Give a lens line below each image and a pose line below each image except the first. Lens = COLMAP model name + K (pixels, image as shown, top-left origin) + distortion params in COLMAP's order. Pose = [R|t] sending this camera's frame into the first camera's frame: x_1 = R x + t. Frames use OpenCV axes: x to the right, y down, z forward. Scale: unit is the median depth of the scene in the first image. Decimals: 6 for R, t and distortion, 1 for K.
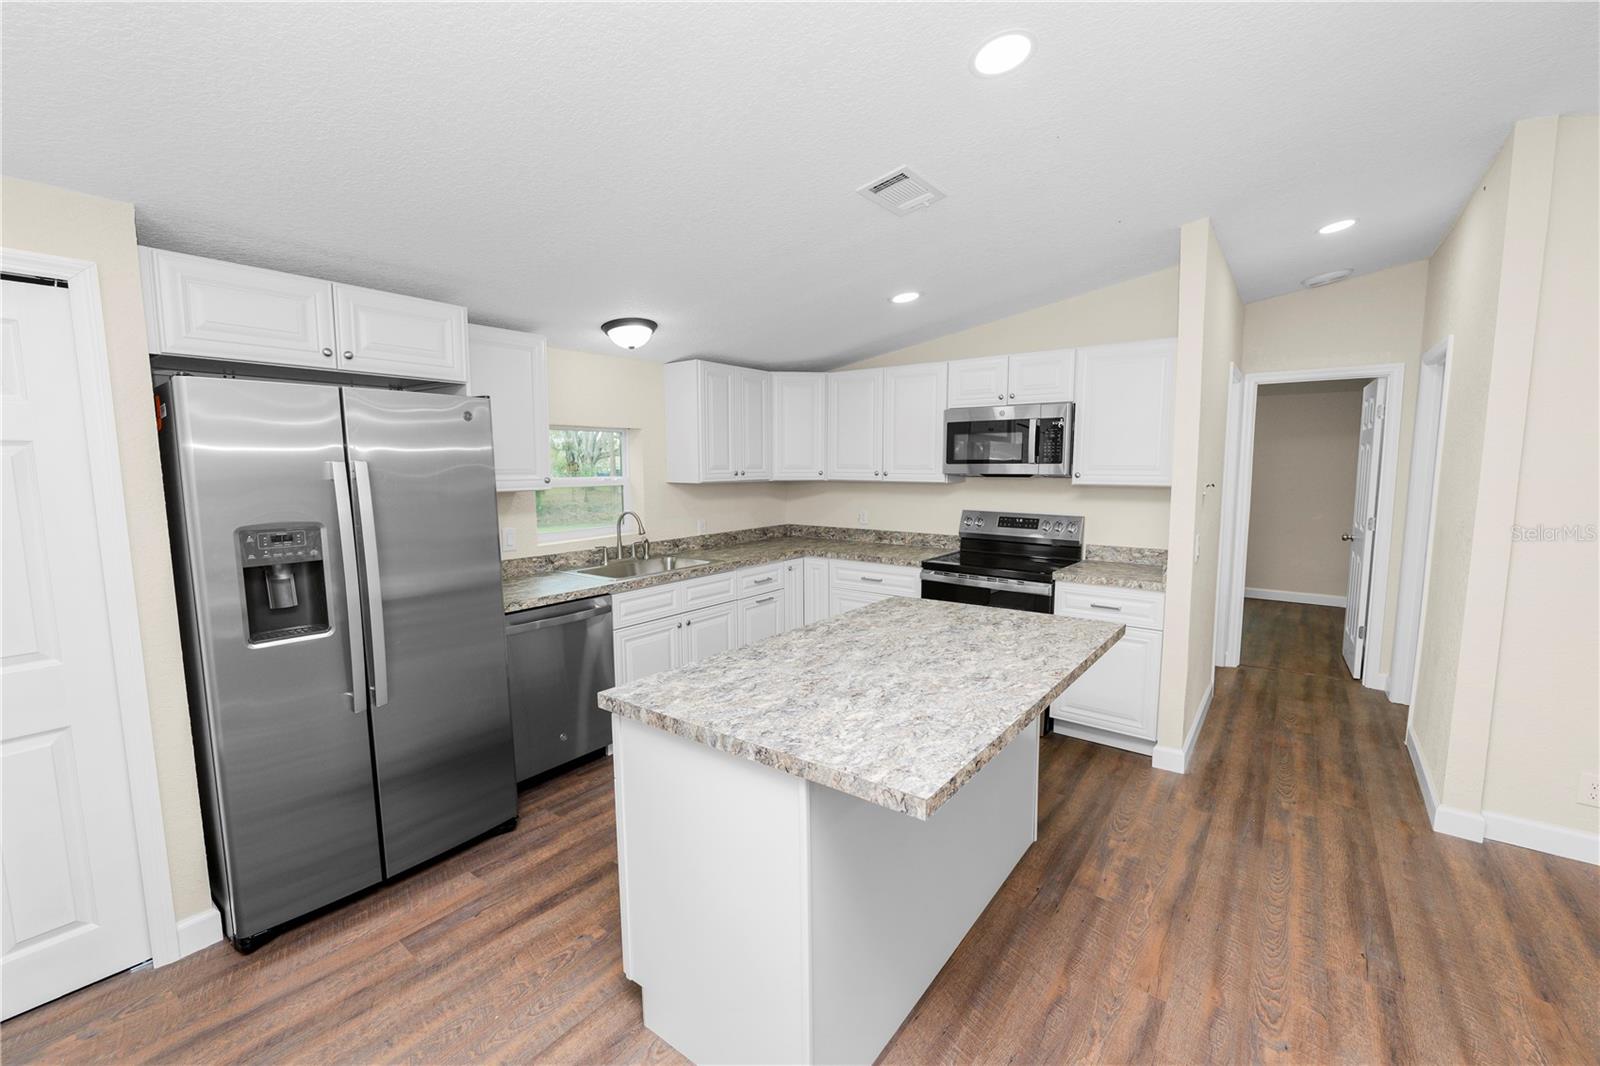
lens RADIAL K [[657.9, 0, 801.1], [0, 657.9, 532.4], [0, 0, 1]] dist [-0.009248, 0.000452]
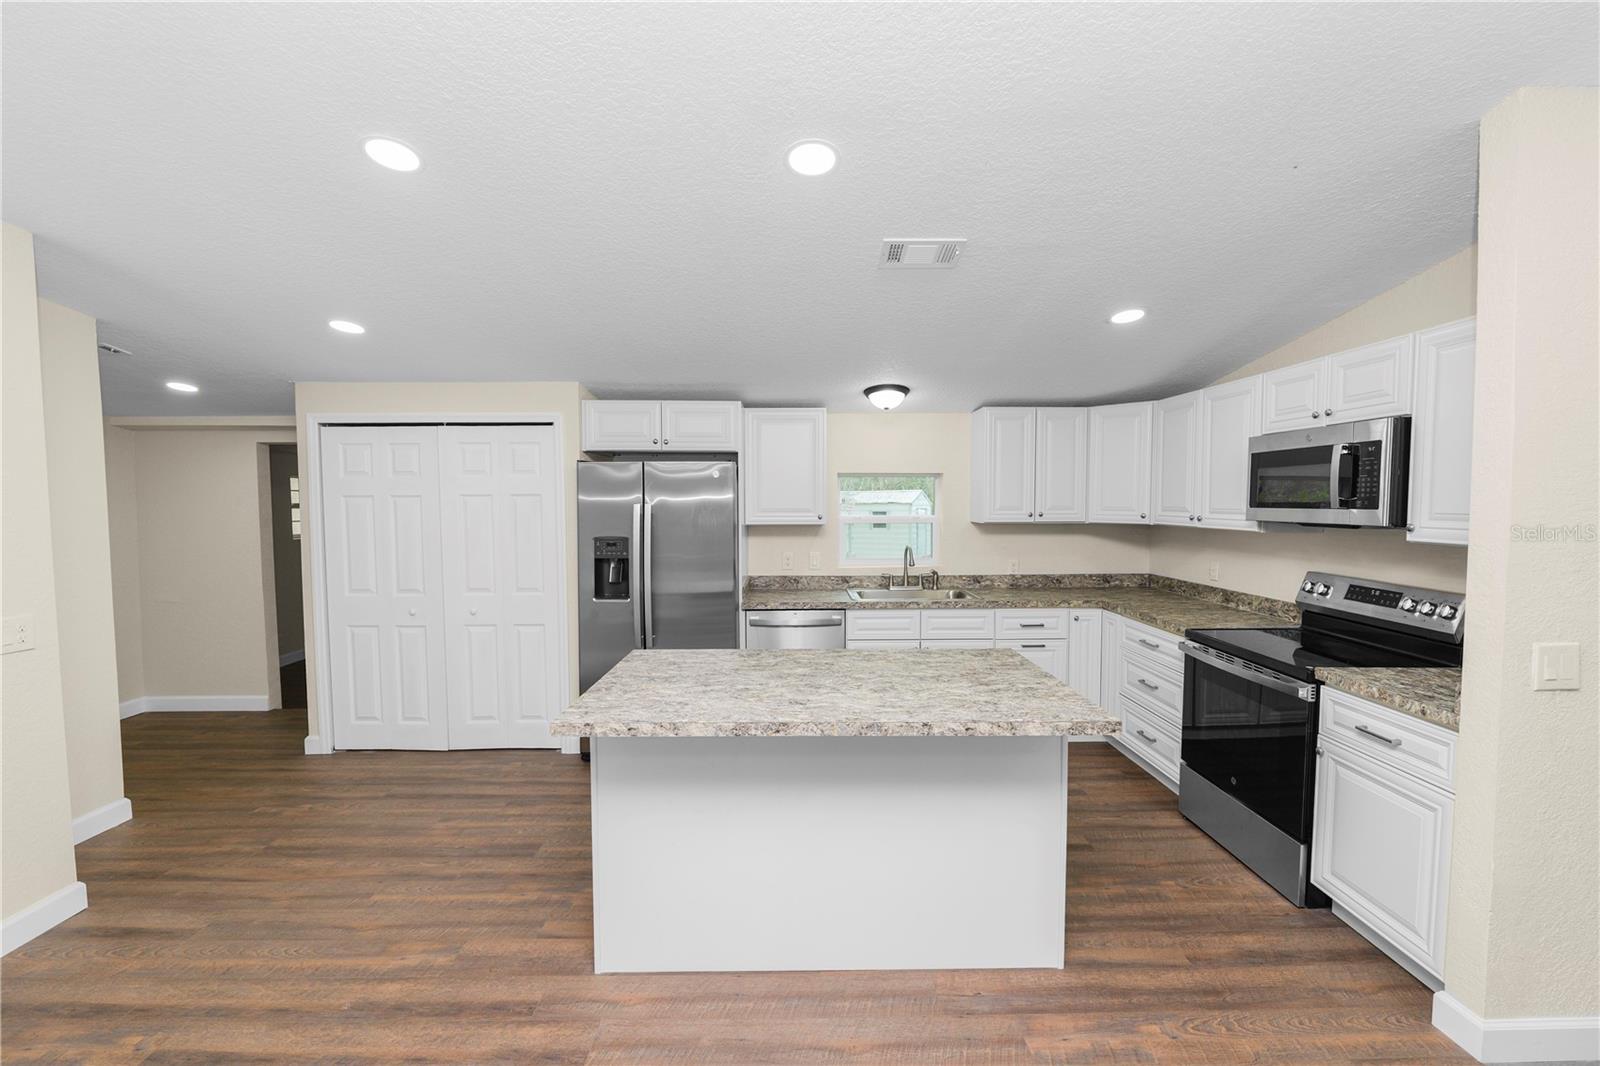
lens RADIAL K [[657.9, 0, 801.1], [0, 657.9, 532.4], [0, 0, 1]] dist [-0.009248, 0.000452]
pose [[0.614788, 0.040899, -0.787631, 0.554228], [-0.083315, 0.996435, -0.013291, -0.024761], [0.784279, 0.073793, 0.616004, 0.144158]]
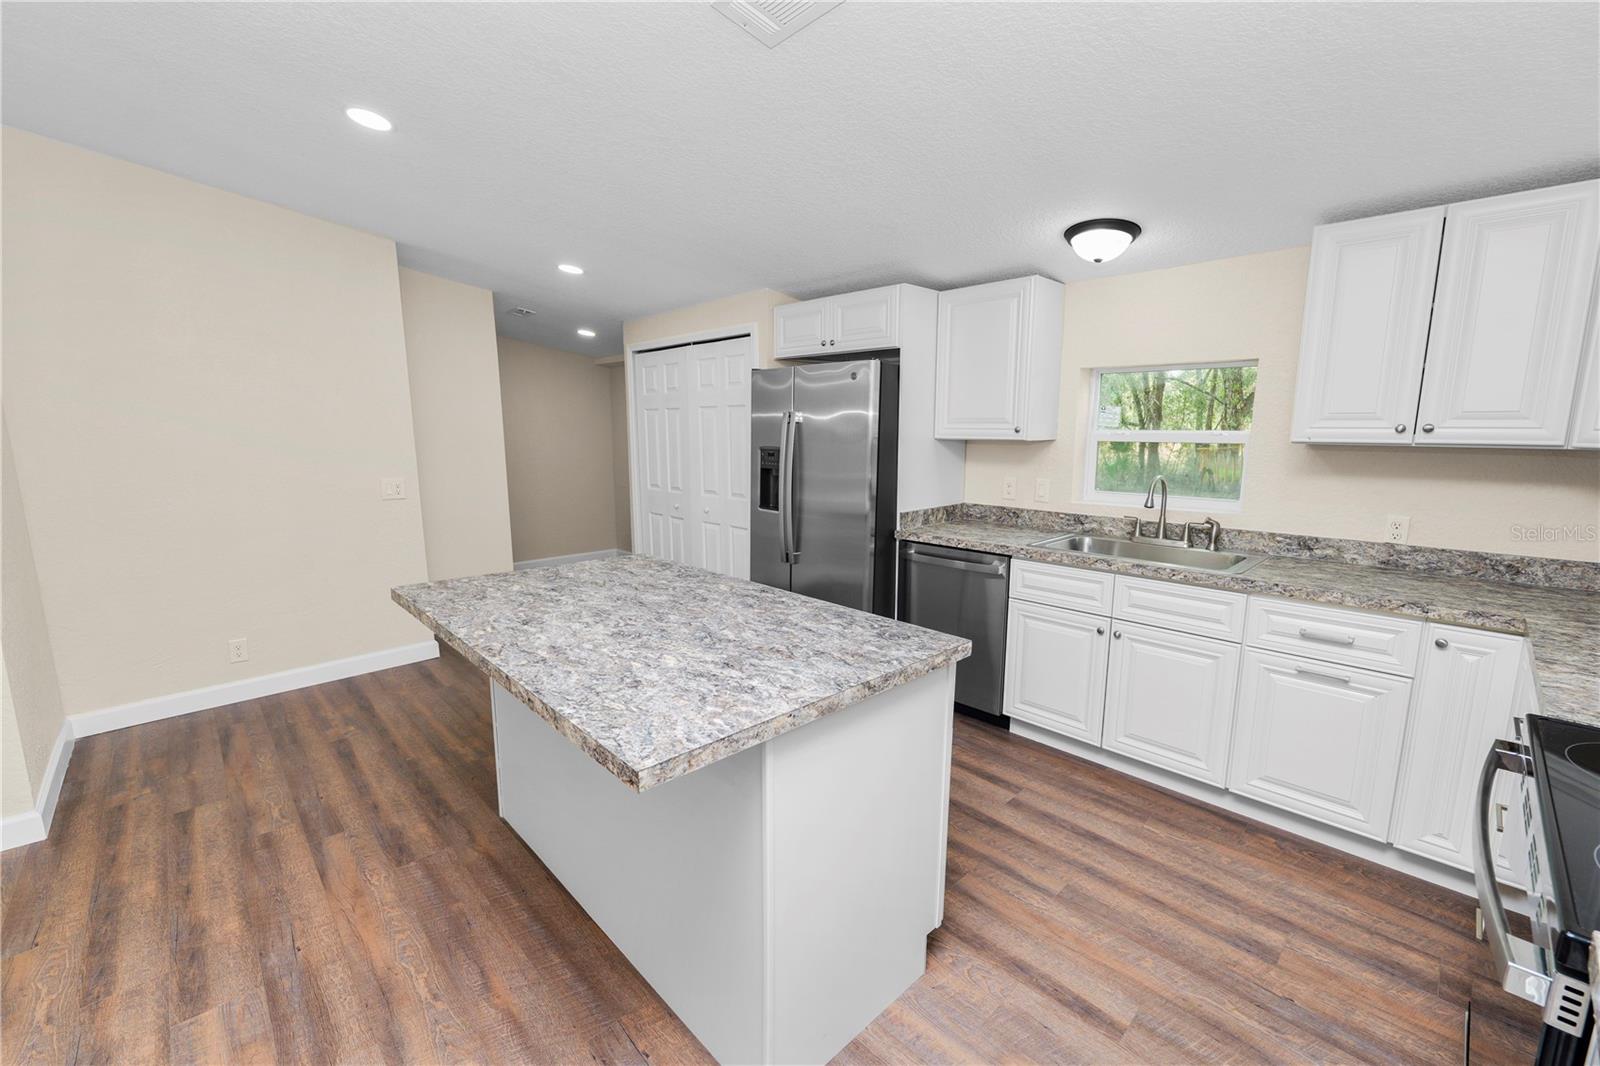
lens RADIAL K [[656.5, 0, 797.7], [0, 656.5, 532.3], [0, 0, 1]] dist [-0.009263, 0.000162]
pose [[-0.156485, 0.162149, -0.974279, 0.559794], [-0.103377, 0.978325, 0.179426, -0.063486], [0.982255, 0.128796, -0.136331, 0.736838]]
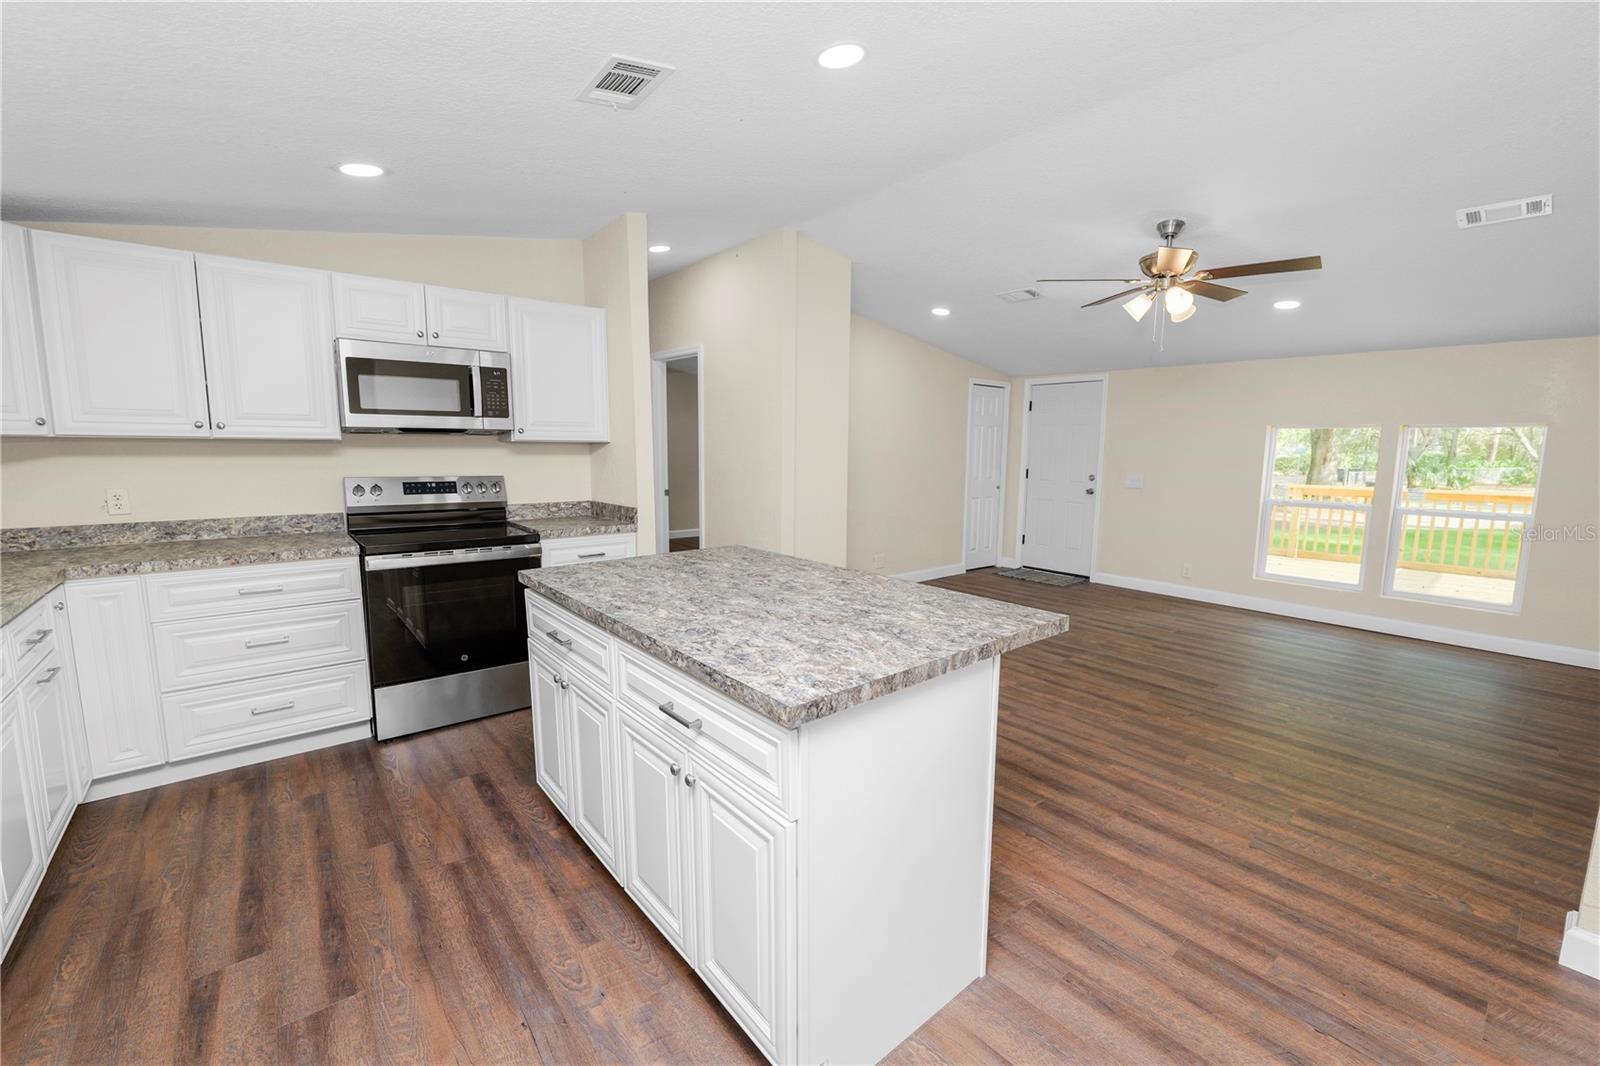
lens RADIAL K [[657.9, 0, 801.1], [0, 657.9, 532.4], [0, 0, 1]] dist [-0.009248, 0.000452]
pose [[0.228193, -0.122150, 0.965923, -0.433630], [0.093672, 0.990251, 0.103097, -0.000274], [-0.969099, 0.066954, 0.237411, 0.380548]]
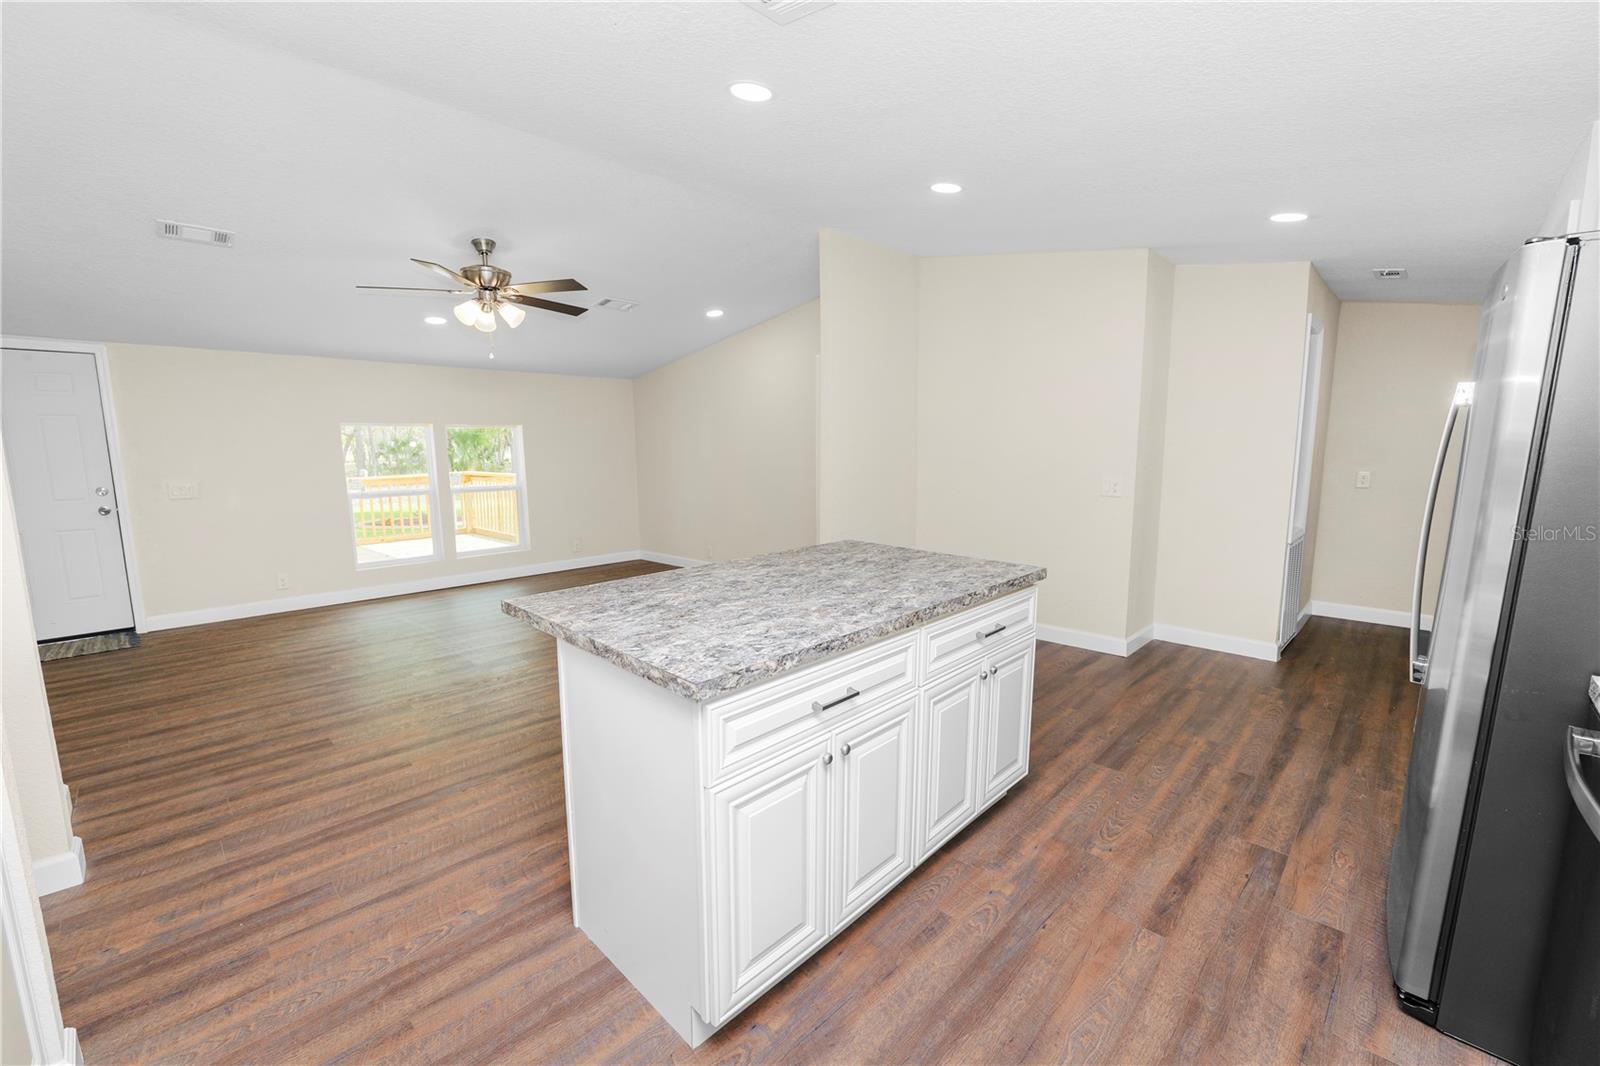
lens RADIAL K [[656.5, 0, 797.7], [0, 656.5, 532.3], [0, 0, 1]] dist [-0.009263, 0.000162]
pose [[-0.992596, -0.004823, 0.121370, 0.021929], [0.024669, 0.970382, 0.240311, -0.082715], [-0.118935, 0.241526, -0.963078, 1.109956]]
